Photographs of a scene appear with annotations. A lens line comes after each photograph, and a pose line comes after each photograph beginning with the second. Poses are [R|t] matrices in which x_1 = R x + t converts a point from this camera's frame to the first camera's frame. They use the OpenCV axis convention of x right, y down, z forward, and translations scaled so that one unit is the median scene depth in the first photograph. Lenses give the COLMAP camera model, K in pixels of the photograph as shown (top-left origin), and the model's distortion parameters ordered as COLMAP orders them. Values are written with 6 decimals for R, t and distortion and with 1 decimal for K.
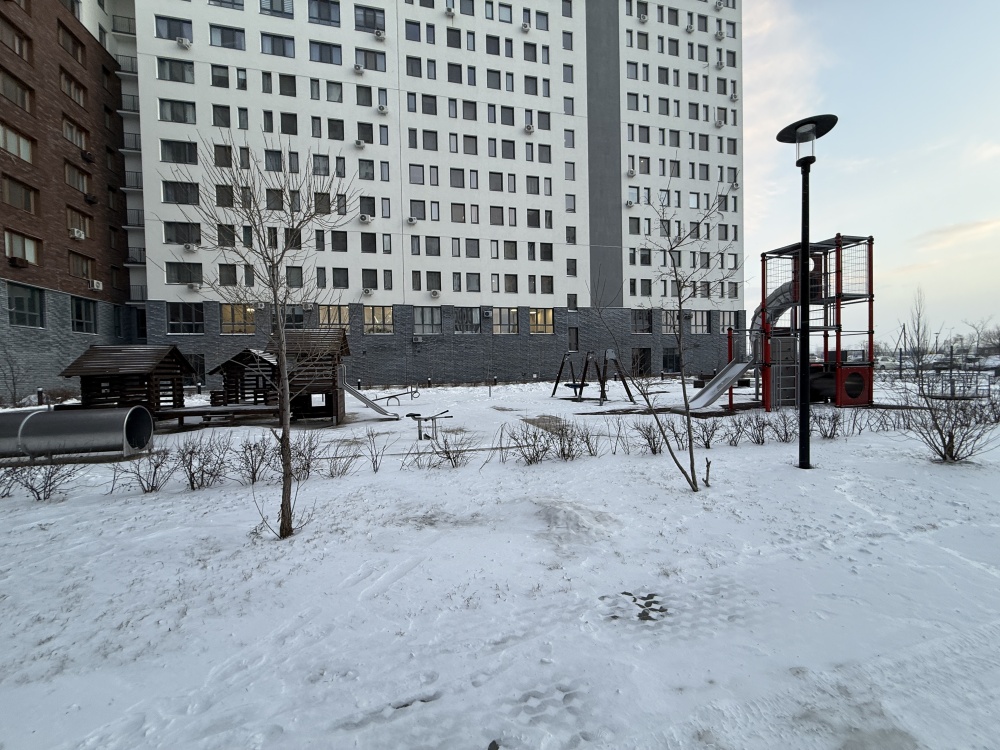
lens RADIAL K [[395.6, 0, 500.0], [0, 395.6, 375.0], [0, 0, 1]] dist [0.000126, -0.000014]
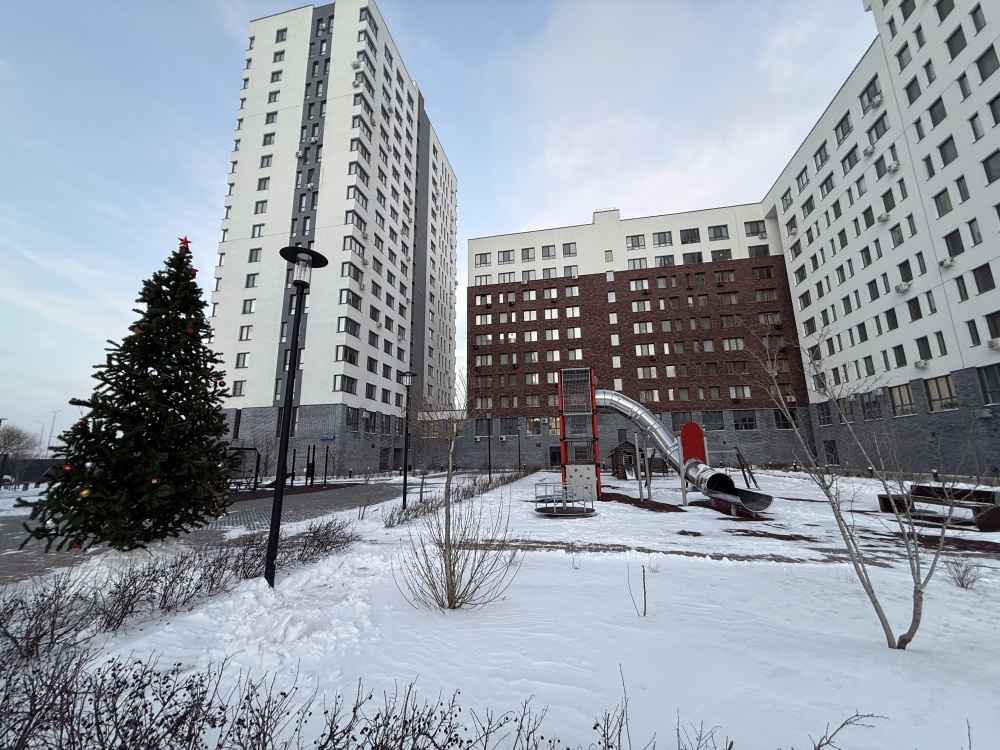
lens RADIAL K [[395.6, 0, 500.0], [0, 395.6, 375.0], [0, 0, 1]] dist [0.000126, -0.000014]
pose [[-0.435230, -0.151431, -0.887493, 0.859576], [0.015746, 0.984322, -0.175674, -0.045536], [0.900182, -0.090433, -0.426022, 0.527892]]
